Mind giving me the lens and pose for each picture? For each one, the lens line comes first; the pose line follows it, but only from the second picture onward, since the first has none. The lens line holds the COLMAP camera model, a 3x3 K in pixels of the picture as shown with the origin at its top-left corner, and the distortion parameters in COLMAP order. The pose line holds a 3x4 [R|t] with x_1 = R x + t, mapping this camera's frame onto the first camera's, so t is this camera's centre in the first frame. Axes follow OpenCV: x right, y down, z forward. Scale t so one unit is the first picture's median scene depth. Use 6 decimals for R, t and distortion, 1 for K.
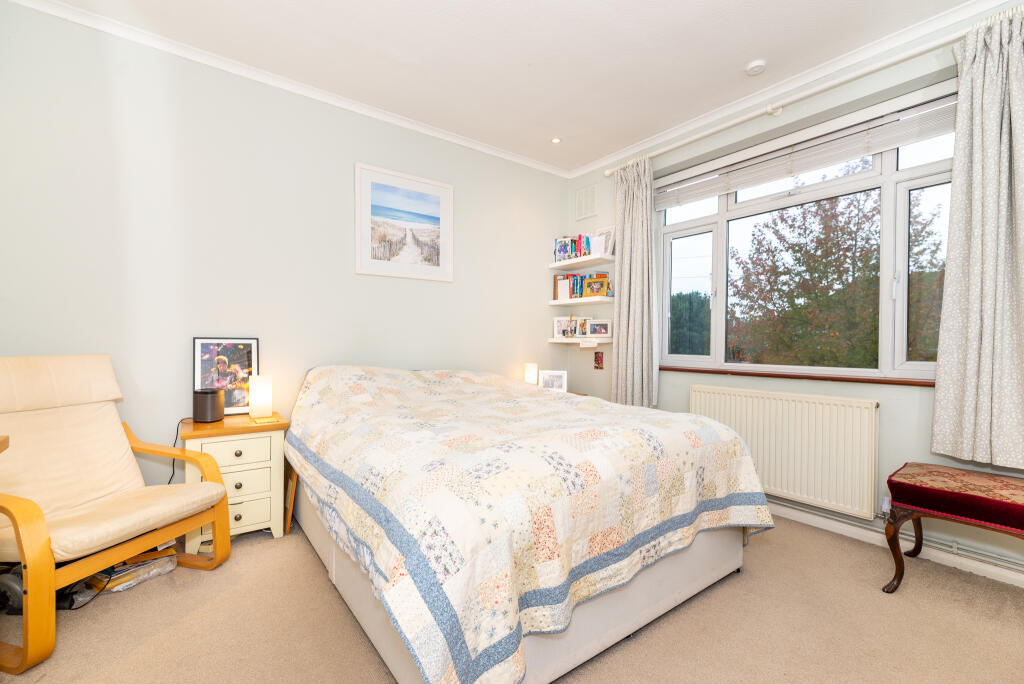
lens RADIAL K [[444.2, 0, 515.1], [0, 444.2, 344.0], [0, 0, 1]] dist [-0.001875, -0.001380]
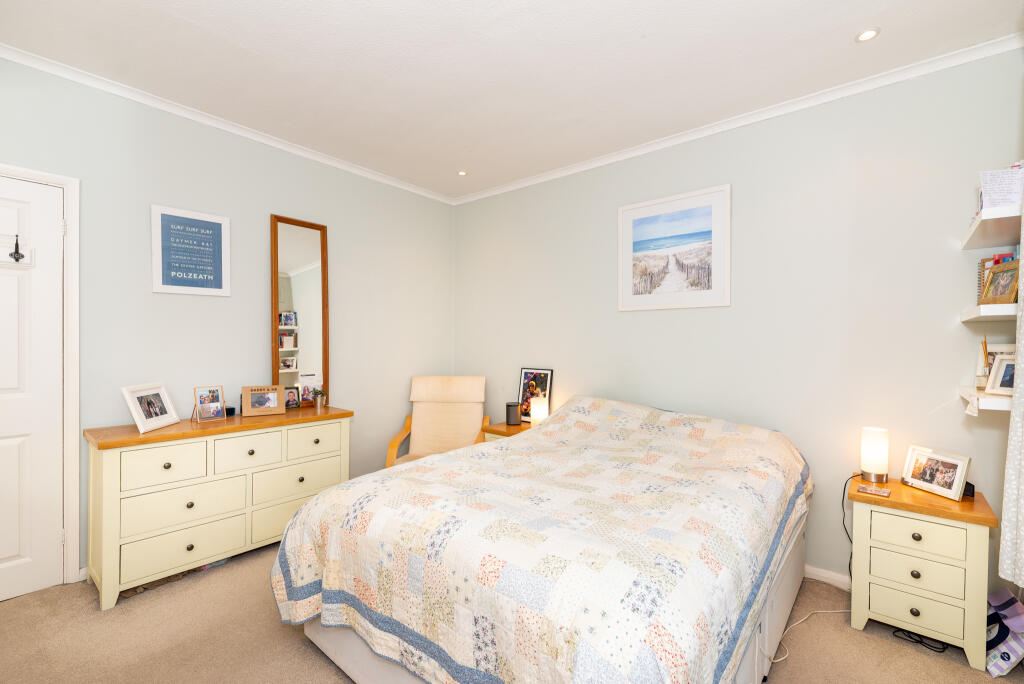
lens RADIAL K [[444.2, 0, 515.1], [0, 444.2, 344.0], [0, 0, 1]] dist [-0.001875, -0.001380]
pose [[0.221406, -0.003425, -0.975176, 0.612284], [-0.012163, 0.999906, -0.006273, -0.069958], [0.975106, 0.013250, 0.221343, 0.512943]]
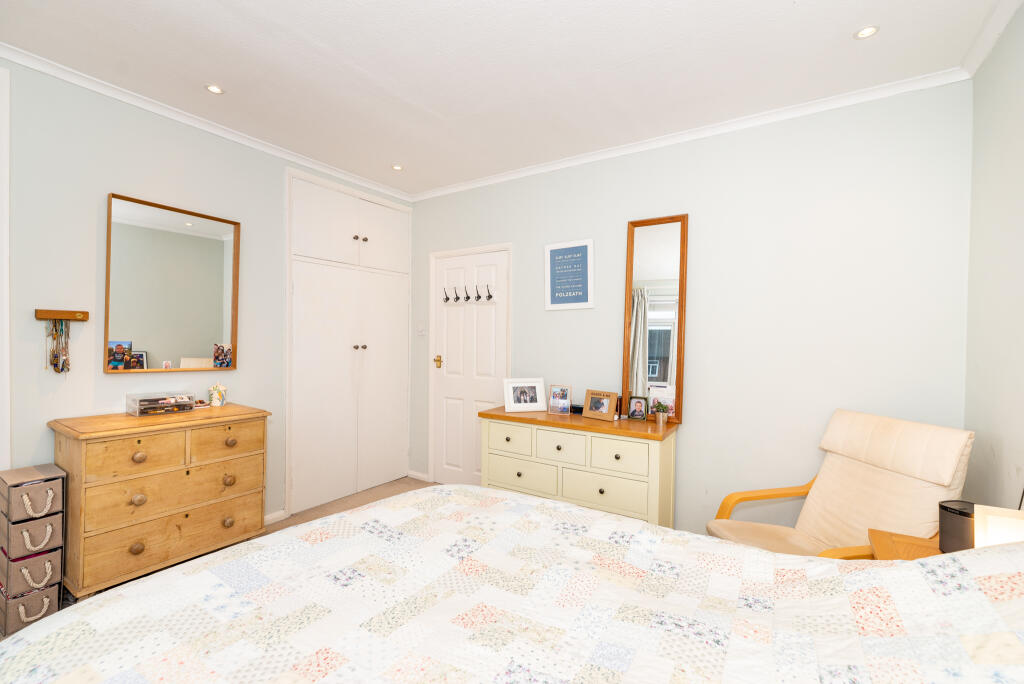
lens RADIAL K [[444.2, 0, 515.1], [0, 444.2, 344.0], [0, 0, 1]] dist [-0.001875, -0.001380]
pose [[-0.942606, -0.019280, -0.333351, 0.096810], [-0.023504, 0.999686, 0.008642, -0.088117], [0.333080, 0.015981, -0.942763, 1.050573]]
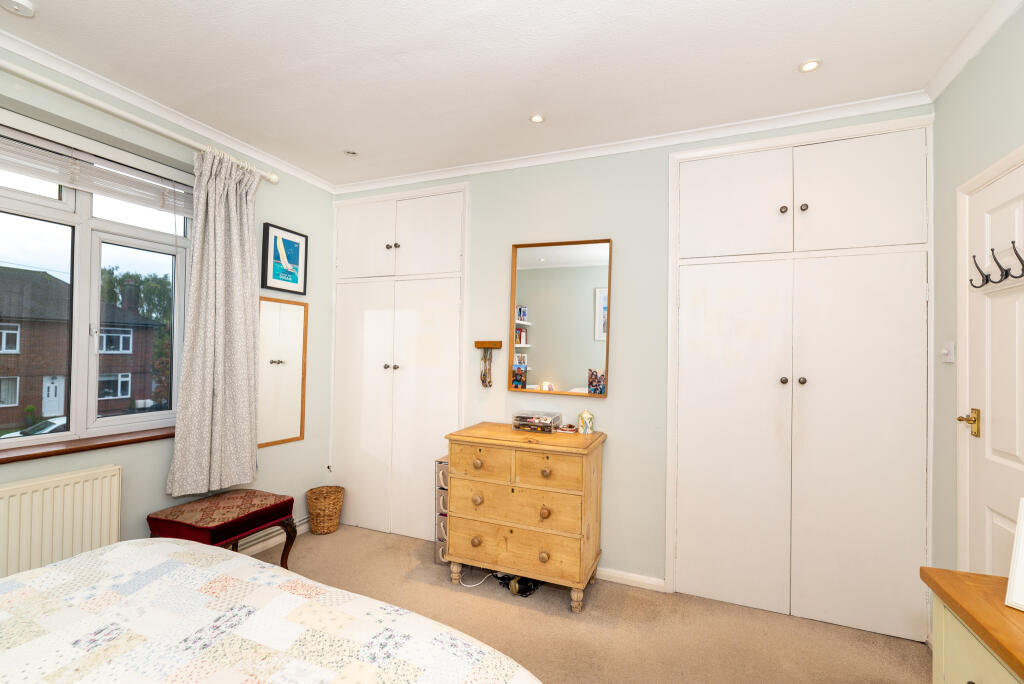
lens RADIAL K [[450.1, 0, 512.0], [0, 450.1, 344.6], [0, 0, 1]] dist [-0.000561, -0.000298]
pose [[-0.502406, -0.003650, 0.864624, -0.332507], [-0.019525, 0.999784, -0.007125, -0.105964], [-0.864411, -0.020461, -0.502369, 0.568008]]
